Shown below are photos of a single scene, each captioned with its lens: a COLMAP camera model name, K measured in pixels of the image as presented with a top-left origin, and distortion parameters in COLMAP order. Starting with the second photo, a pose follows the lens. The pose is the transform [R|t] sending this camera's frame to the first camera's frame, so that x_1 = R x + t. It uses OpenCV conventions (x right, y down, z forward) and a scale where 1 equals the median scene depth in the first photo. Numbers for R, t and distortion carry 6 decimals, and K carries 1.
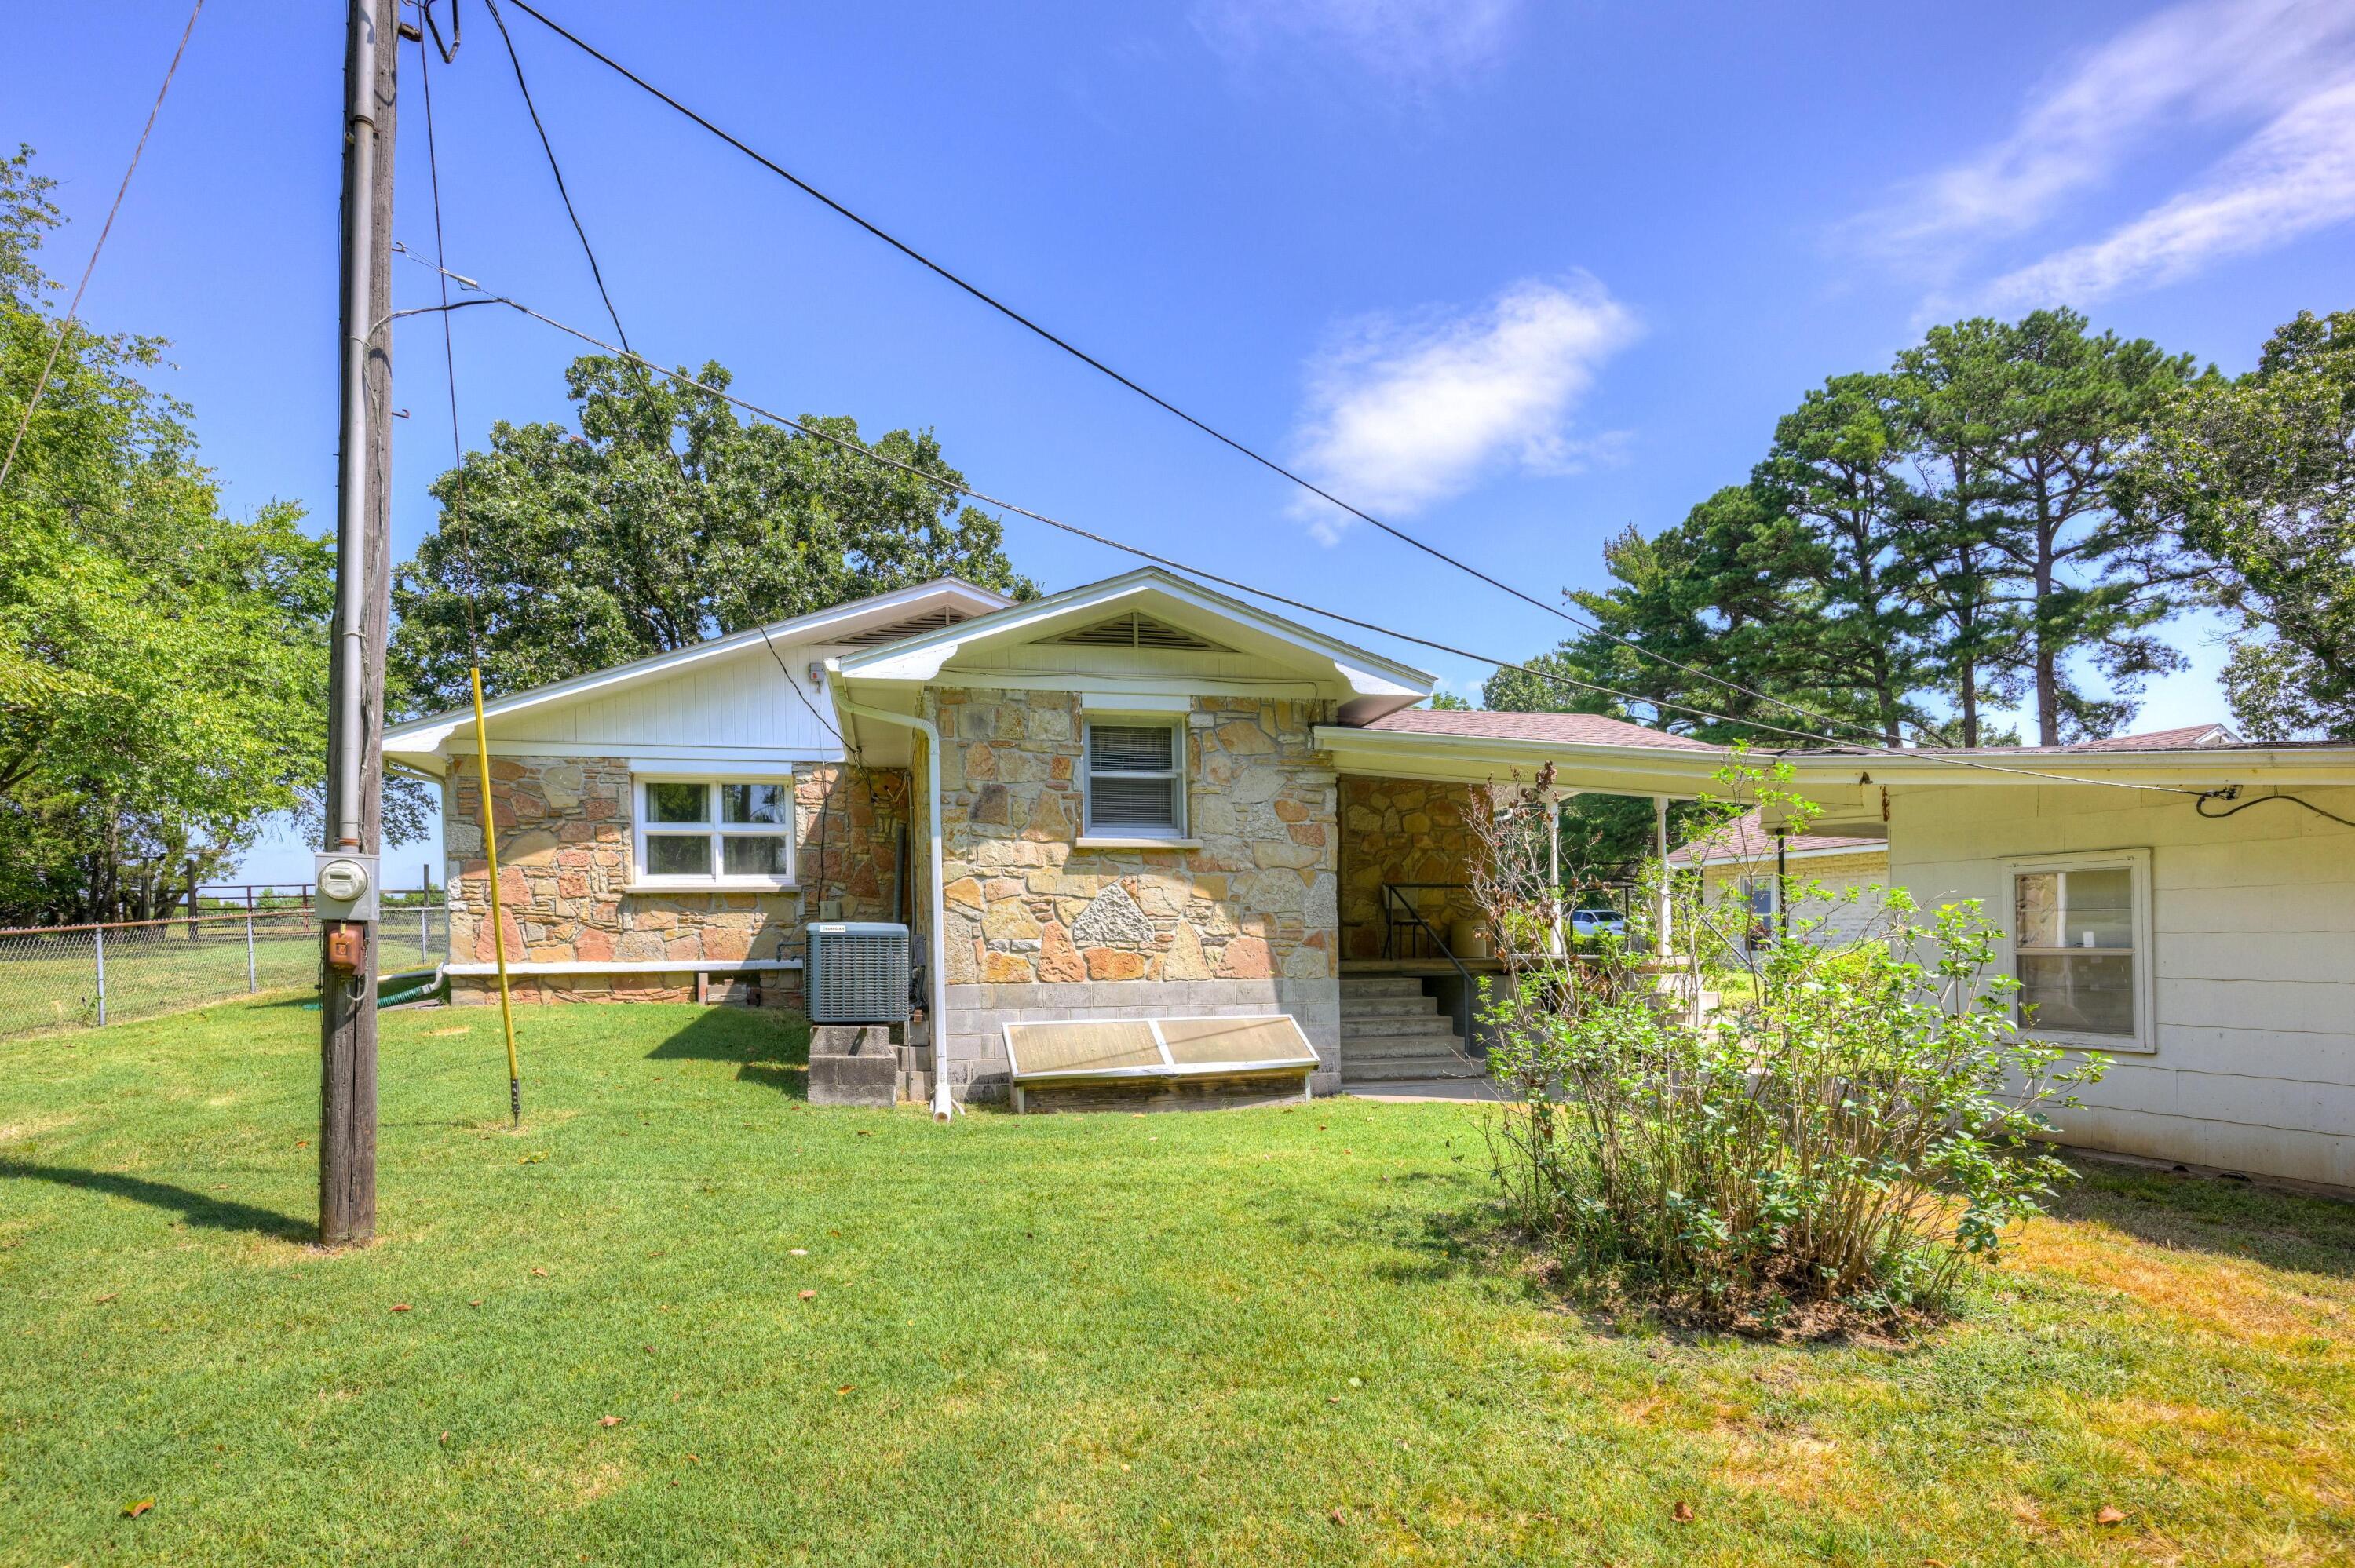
lens RADIAL K [[1145.8, 0, 1143.2], [0, 1145.8, 932.0], [0, 0, 1]] dist [-0.001182, 0.000639]
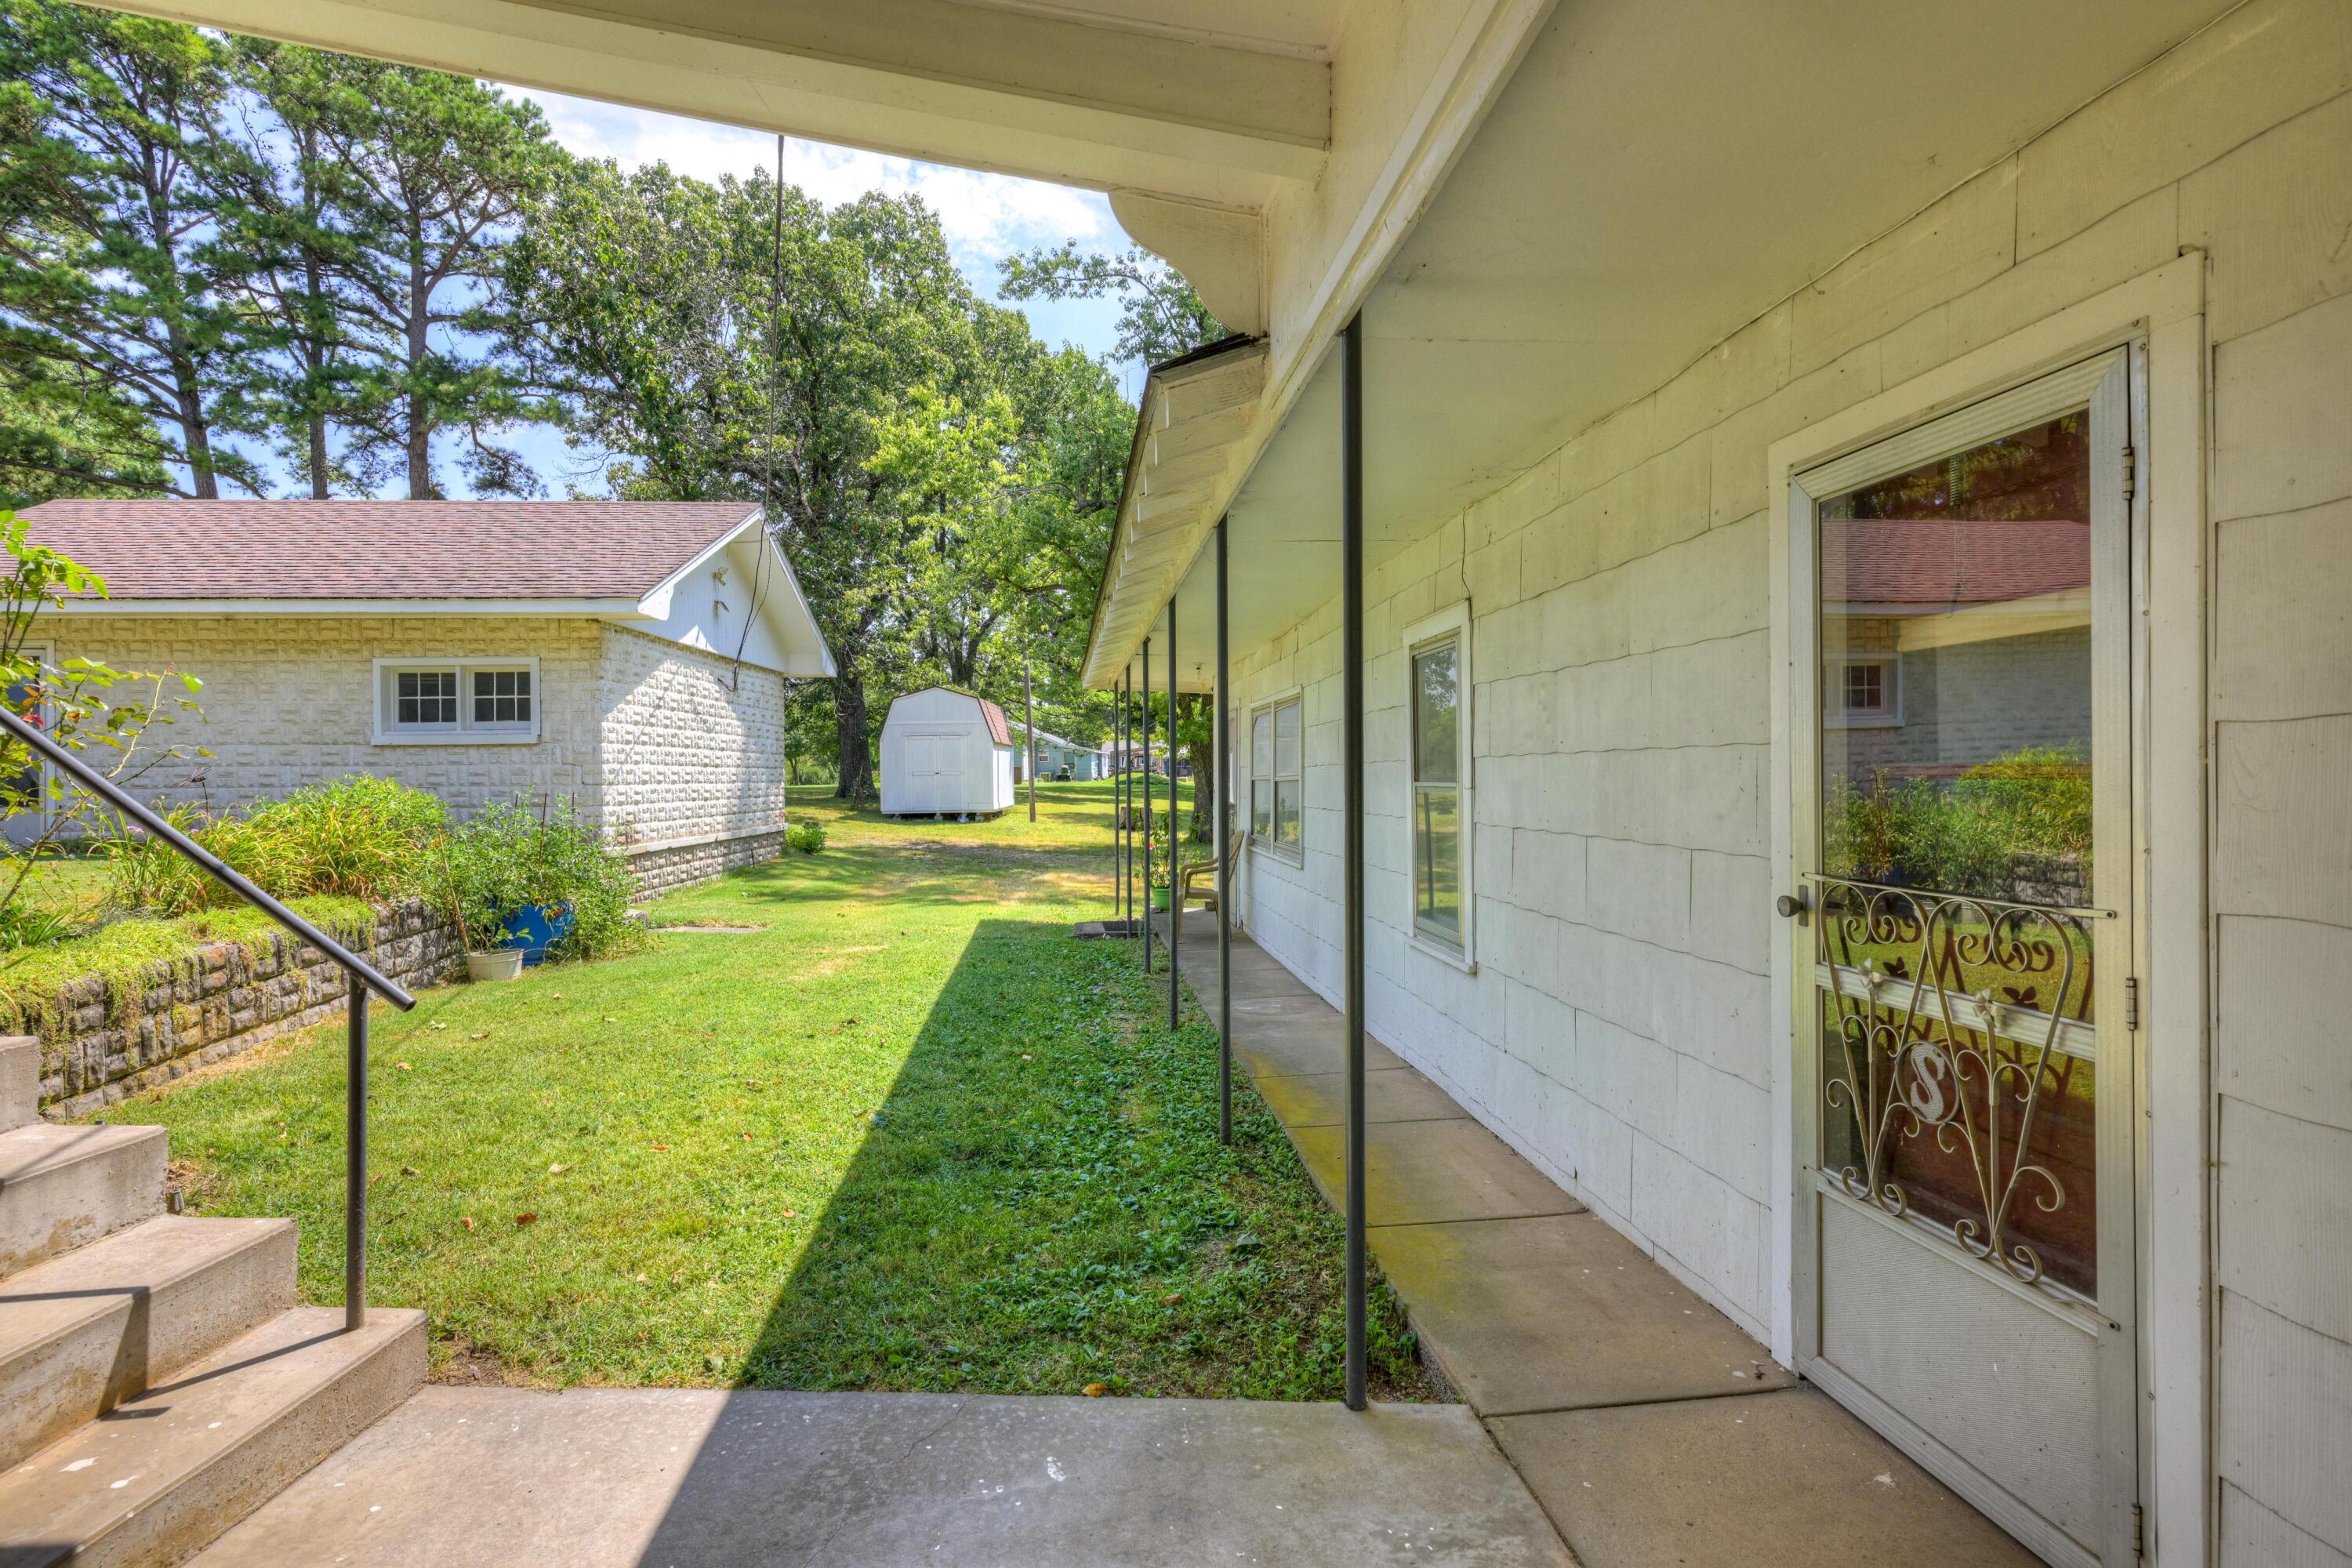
lens RADIAL K [[1144.5, 0, 1181.2], [0, 1144.5, 778.4], [0, 0, 1]] dist [-0.001182, 0.000639]
pose [[0.245301, 0.000831, 0.969447, 0.136183], [-0.000493, 1.000000, -0.000733, 0.002706], [-0.969447, -0.000298, 0.245302, 0.283392]]
